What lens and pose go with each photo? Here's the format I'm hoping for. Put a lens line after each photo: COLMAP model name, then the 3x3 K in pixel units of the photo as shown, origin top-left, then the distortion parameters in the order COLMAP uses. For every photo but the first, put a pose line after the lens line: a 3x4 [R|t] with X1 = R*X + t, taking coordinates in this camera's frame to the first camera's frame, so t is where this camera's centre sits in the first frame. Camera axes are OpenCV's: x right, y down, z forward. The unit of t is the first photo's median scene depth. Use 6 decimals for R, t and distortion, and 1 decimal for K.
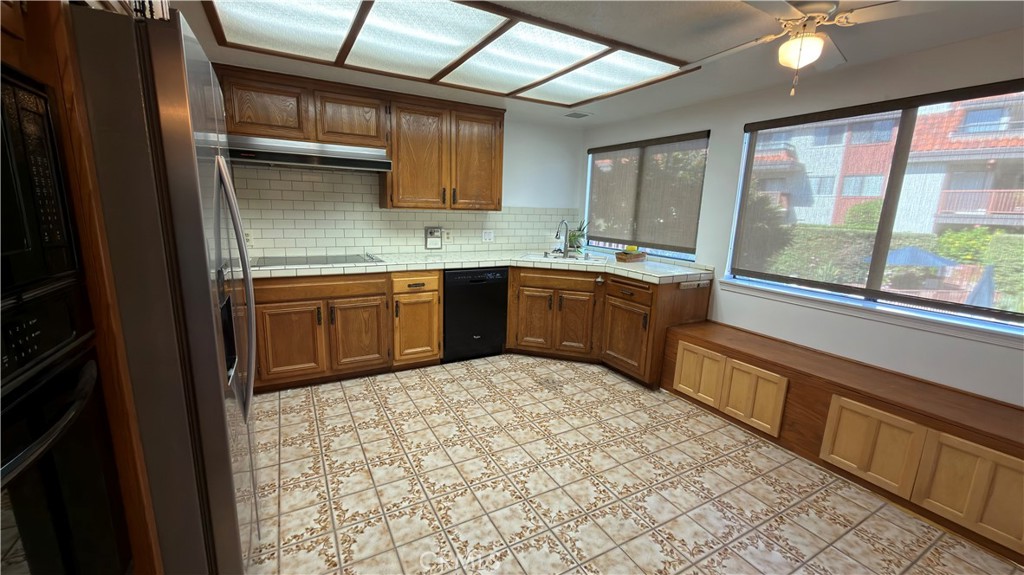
lens RADIAL K [[410.0, 0, 509.3], [0, 410.0, 287.8], [0, 0, 1]] dist [0.001826, 0.001094]
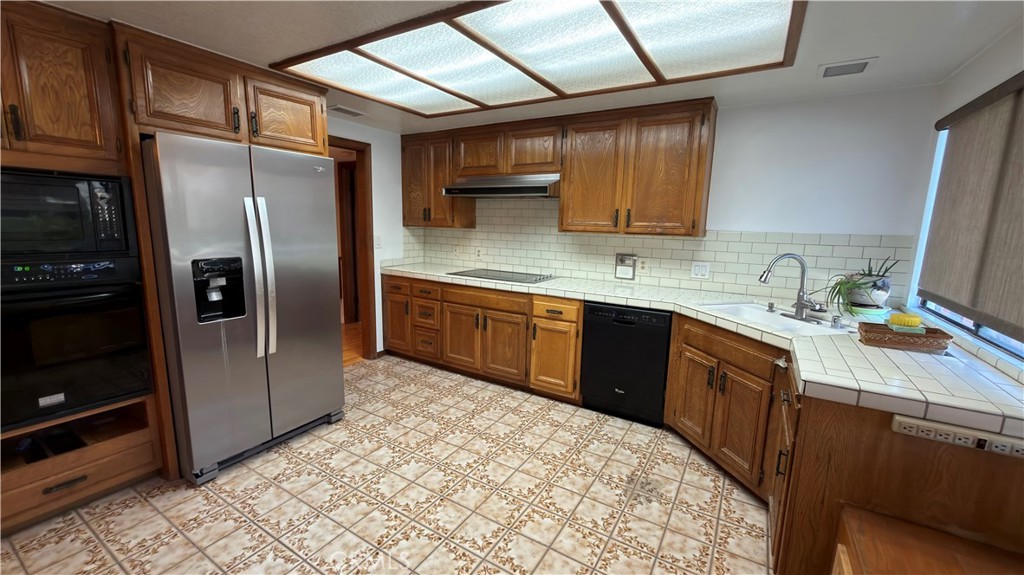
lens RADIAL K [[410.0, 0, 514.4], [0, 410.0, 287.0], [0, 0, 1]] dist [0.001826, 0.001094]
pose [[0.497013, 0.120388, -0.859352, 0.533349], [-0.177243, 0.983535, 0.035275, -0.079696], [0.849449, 0.134782, 0.510167, 0.428324]]
